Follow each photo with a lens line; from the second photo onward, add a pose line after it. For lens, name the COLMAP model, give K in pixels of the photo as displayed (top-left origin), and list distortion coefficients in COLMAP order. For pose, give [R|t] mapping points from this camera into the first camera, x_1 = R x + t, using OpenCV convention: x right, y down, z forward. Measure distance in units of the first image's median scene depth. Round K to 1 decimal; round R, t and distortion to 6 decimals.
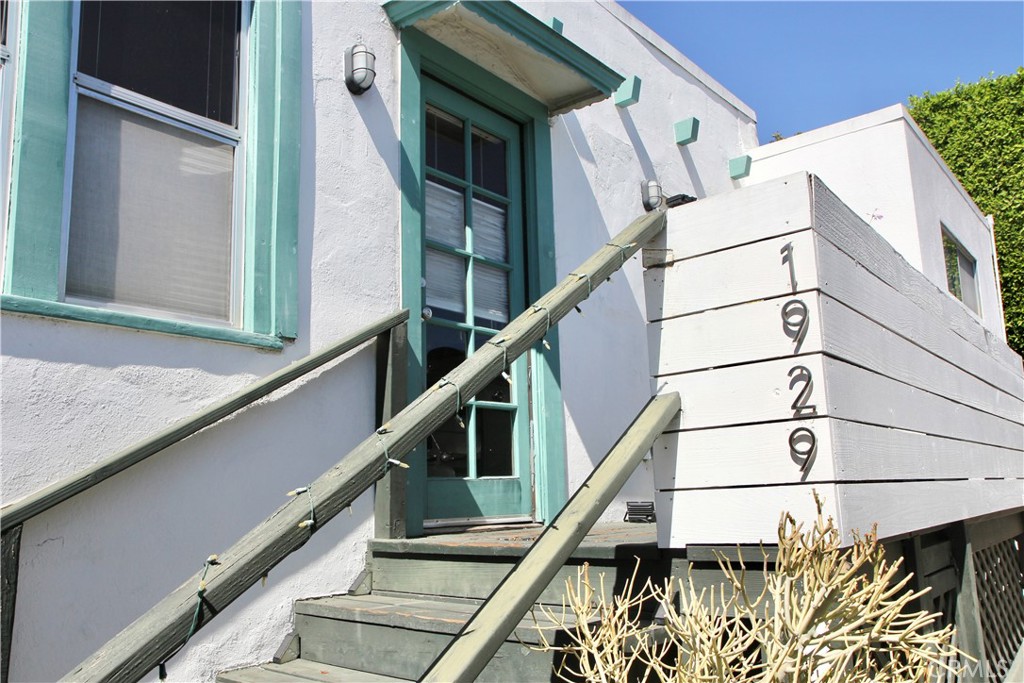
lens RADIAL K [[804.4, 0, 512.0], [0, 804.4, 341.5], [0, 0, 1]] dist [-0.101820, 0.121136]
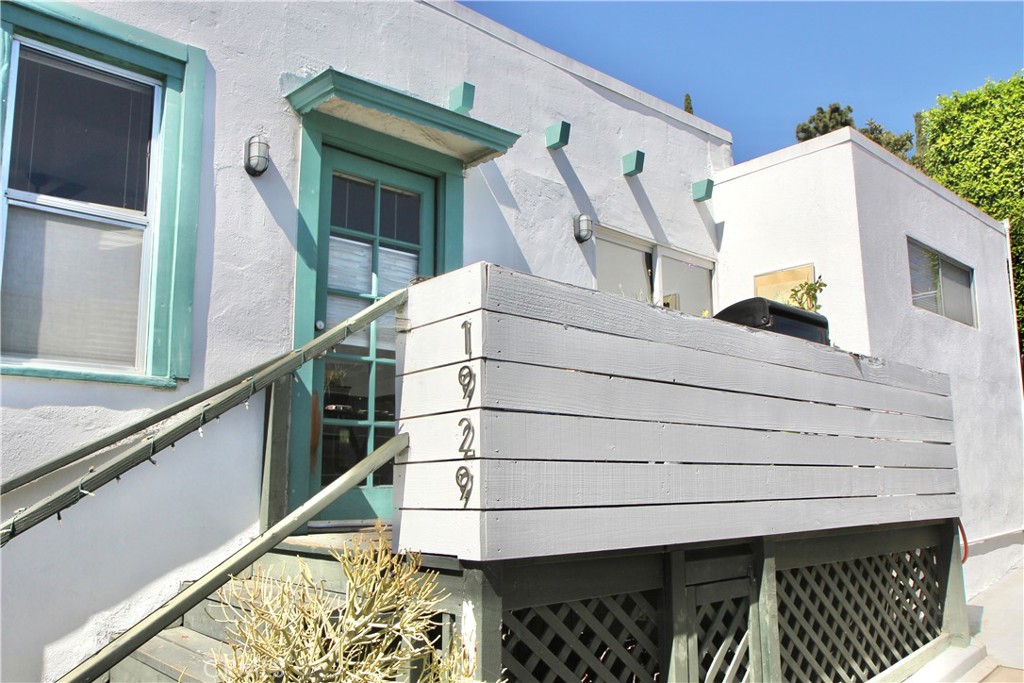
lens RADIAL K [[804.4, 0, 512.0], [0, 804.4, 341.5], [0, 0, 1]] dist [-0.101820, 0.121136]
pose [[0.988674, -0.006352, -0.149946, 0.351827], [0.008105, 0.999906, 0.011081, -0.059448], [0.149861, -0.012171, 0.988632, -0.149808]]
